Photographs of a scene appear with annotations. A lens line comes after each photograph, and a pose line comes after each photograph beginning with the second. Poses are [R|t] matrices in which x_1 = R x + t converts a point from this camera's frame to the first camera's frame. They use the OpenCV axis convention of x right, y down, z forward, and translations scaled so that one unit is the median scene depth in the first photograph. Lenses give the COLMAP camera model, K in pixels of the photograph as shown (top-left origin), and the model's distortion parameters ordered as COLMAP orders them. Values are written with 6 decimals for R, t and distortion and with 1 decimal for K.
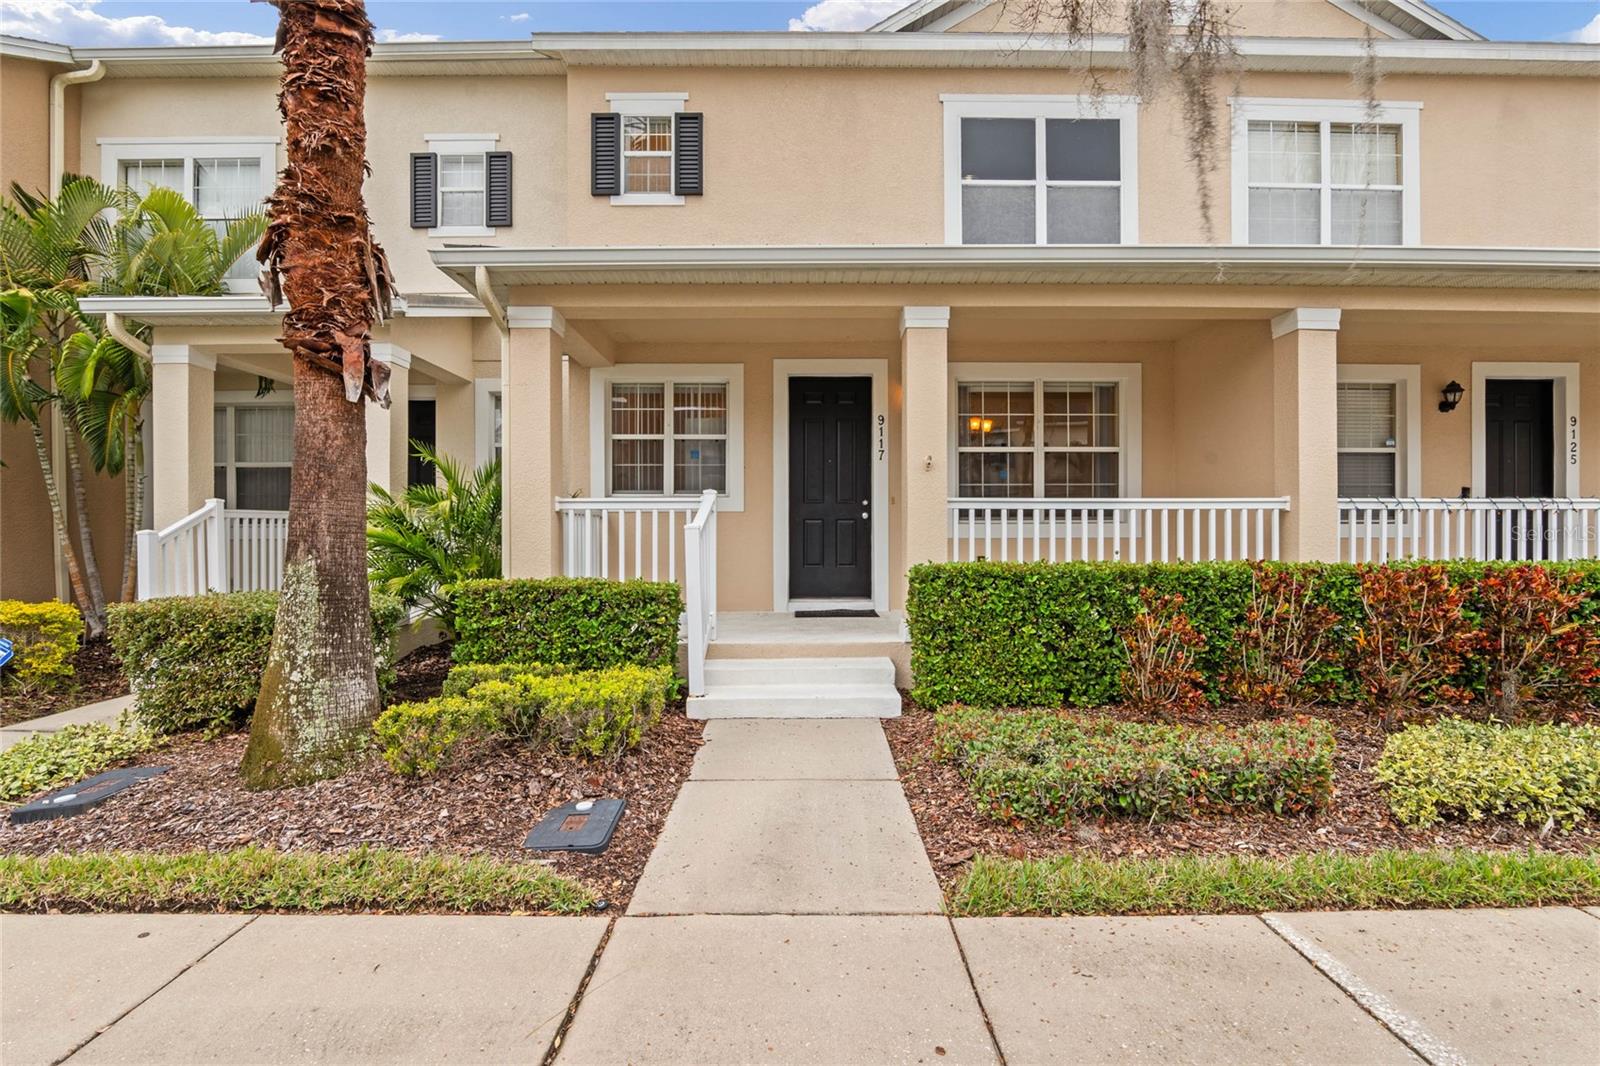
lens RADIAL K [[718.4, 0, 800.0], [0, 718.4, 533.0], [0, 0, 1]] dist [-0.023763, 0.005290]
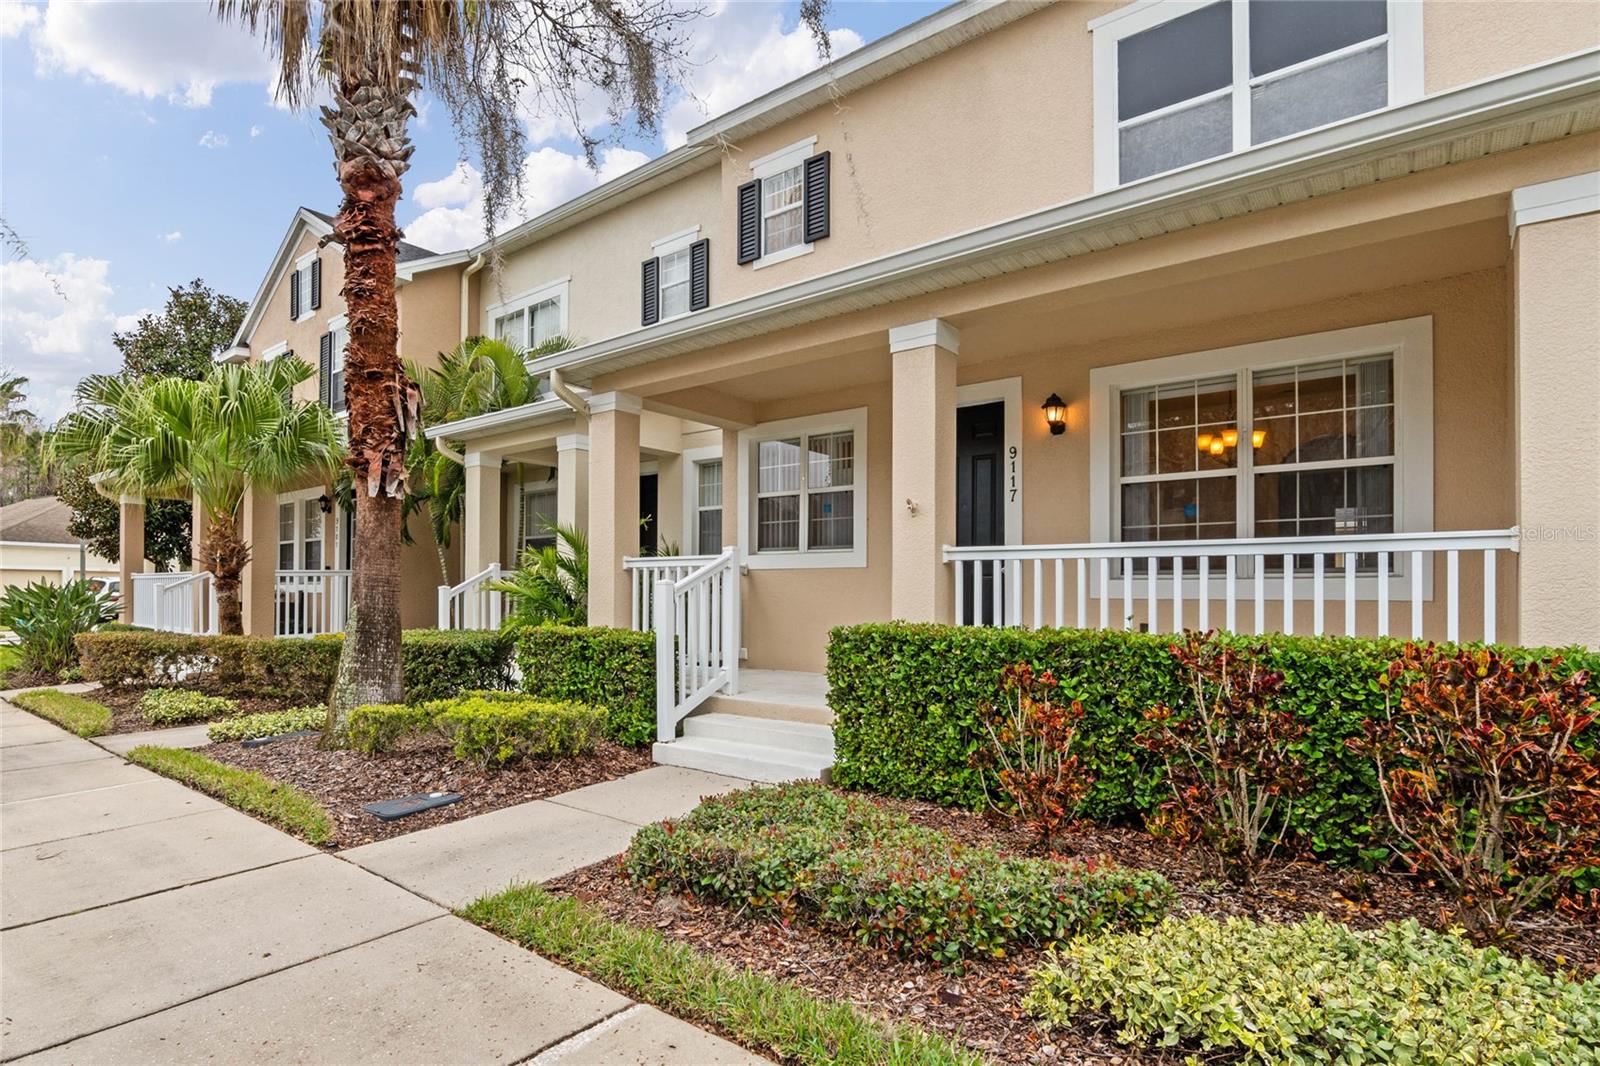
lens RADIAL K [[853.3, 0, 797.4], [0, 853.3, 588.0], [0, 0, 1]] dist [-0.026644, -0.000086]
pose [[0.766865, 0.000946, -0.641808, 0.644210], [-0.006669, 0.999957, -0.006495, 0.004736], [0.641774, 0.009261, 0.766838, 0.124488]]
